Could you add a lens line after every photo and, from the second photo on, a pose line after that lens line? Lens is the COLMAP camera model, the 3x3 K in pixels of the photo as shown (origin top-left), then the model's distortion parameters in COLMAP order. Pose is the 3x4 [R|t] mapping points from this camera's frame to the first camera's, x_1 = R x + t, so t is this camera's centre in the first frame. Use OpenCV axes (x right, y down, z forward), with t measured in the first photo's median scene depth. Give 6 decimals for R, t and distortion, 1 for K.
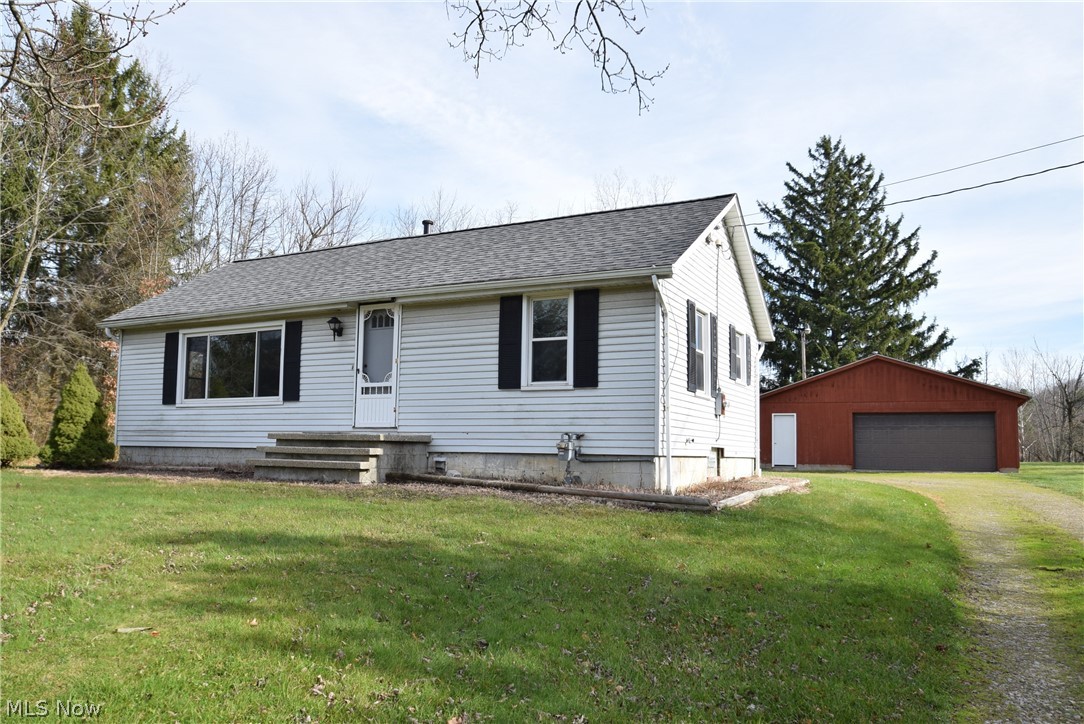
lens RADIAL K [[842.7, 0, 543.9], [0, 842.7, 365.1], [0, 0, 1]] dist [-0.006754, 0.003284]
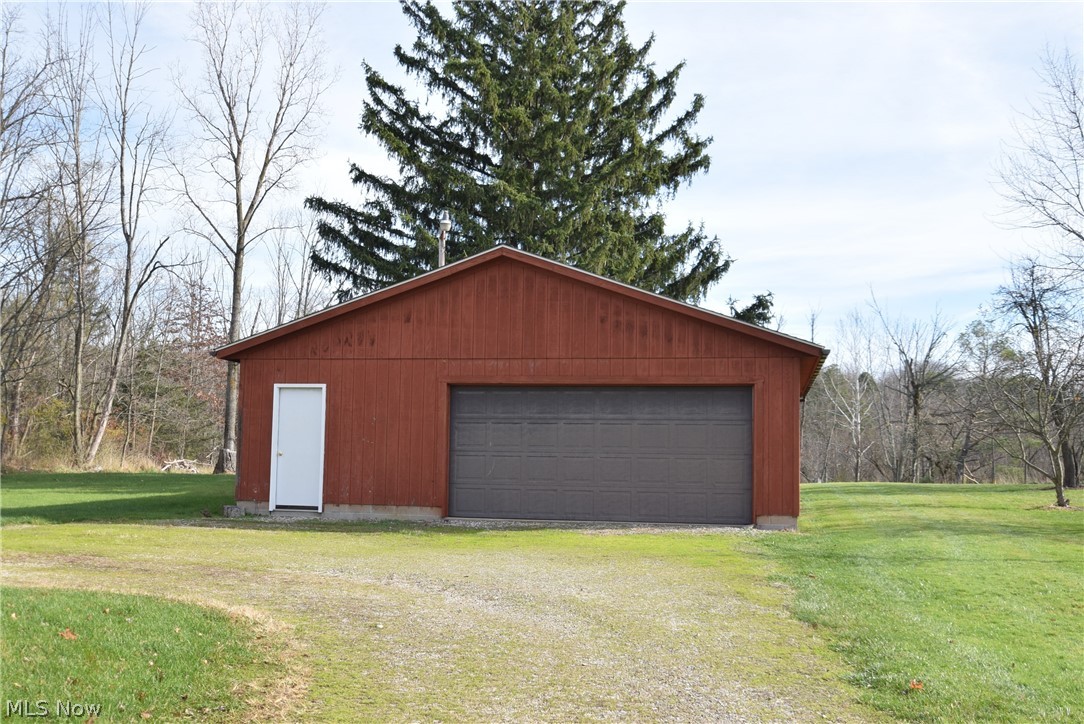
lens RADIAL K [[1104.2, 0, 541.2], [0, 1104.2, 360.0], [0, 0, 1]] dist [-0.061380, 0.000000]
pose [[0.974360, 0.020790, 0.224032, 0.281441], [-0.025569, 0.999503, 0.018453, 0.032393], [-0.223537, -0.023708, 0.974407, 0.439786]]
